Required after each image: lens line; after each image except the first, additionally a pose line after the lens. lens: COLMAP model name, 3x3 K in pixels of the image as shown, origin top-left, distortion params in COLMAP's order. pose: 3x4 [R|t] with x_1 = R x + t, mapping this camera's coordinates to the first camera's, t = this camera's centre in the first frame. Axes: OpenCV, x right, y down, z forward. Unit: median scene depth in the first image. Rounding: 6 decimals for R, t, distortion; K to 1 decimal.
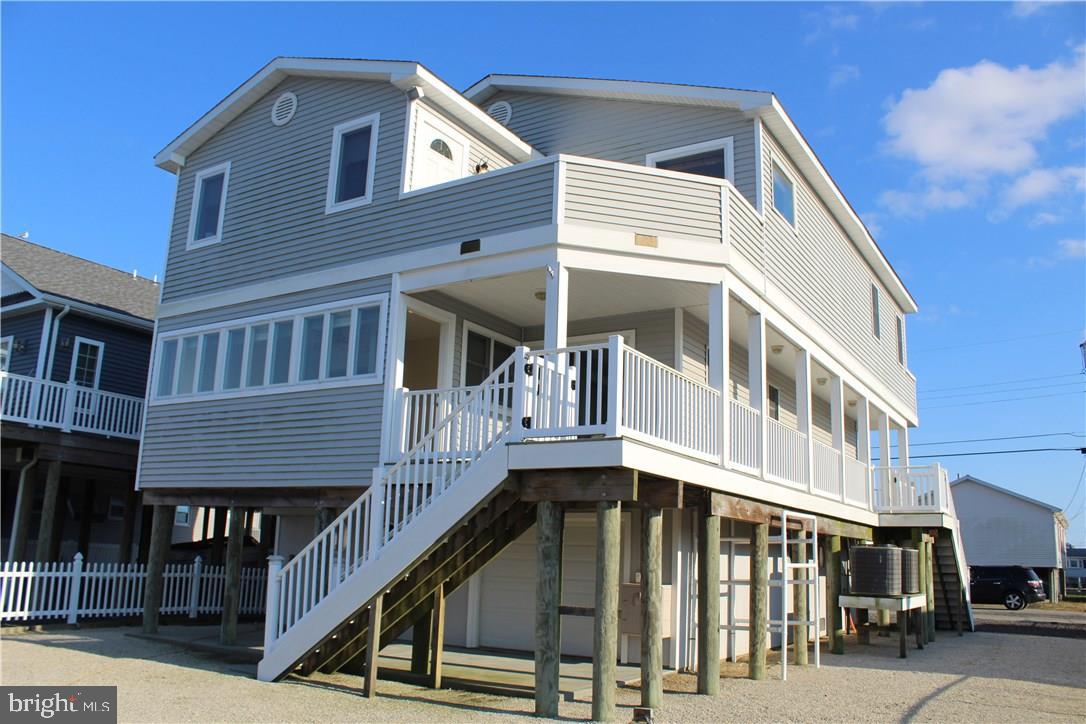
lens RADIAL K [[906.7, 0, 543.8], [0, 906.7, 370.3], [0, 0, 1]] dist [-0.148591, 0.118921]
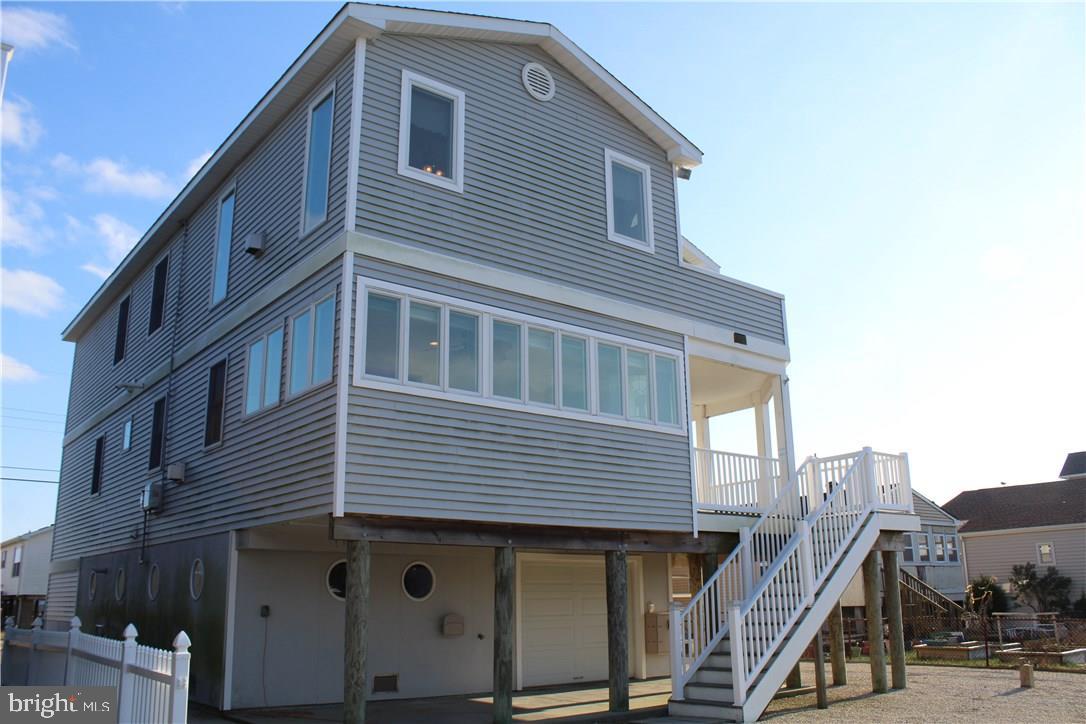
lens RADIAL K [[906.7, 0, 545.3], [0, 906.7, 352.2], [0, 0, 1]] dist [-0.148591, 0.118921]
pose [[0.320874, 0.214602, 0.922489, -1.123610], [-0.176505, 0.970478, -0.164371, 0.111584], [-0.930530, -0.110082, 0.349279, 0.714278]]
